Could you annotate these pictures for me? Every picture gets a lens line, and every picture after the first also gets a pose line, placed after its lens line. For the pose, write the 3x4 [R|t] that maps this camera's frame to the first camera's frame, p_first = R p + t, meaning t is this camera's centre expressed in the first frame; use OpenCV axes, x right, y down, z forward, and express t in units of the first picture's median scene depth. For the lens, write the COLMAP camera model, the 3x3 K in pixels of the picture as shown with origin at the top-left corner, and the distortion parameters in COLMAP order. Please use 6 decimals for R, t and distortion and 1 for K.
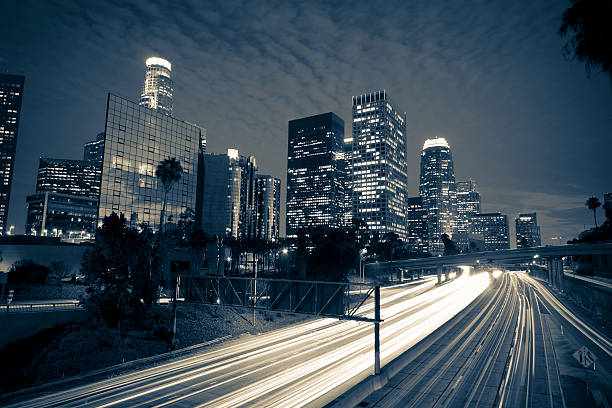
lens RADIAL K [[373.4, 0, 305.7], [0, 373.4, 204.3], [0, 0, 1]] dist [0.018532, 0.000229]
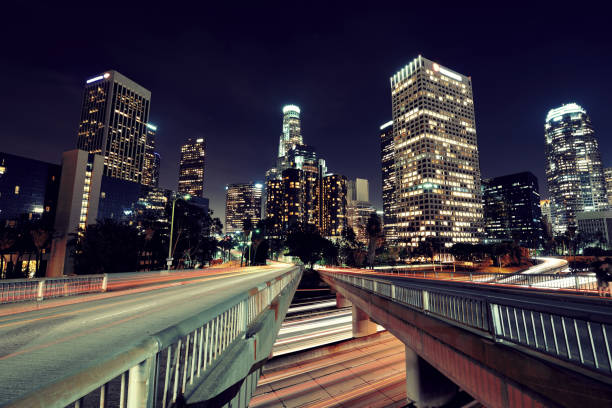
lens RADIAL K [[257.4, 0, 305.6], [0, 257.4, 206.4], [0, 0, 1]] dist [-0.017357, -0.000602]
pose [[0.835952, -0.083685, -0.542385, 0.273208], [0.085027, 0.996121, -0.022644, 0.036196], [0.542176, -0.027188, 0.839825, 0.331590]]
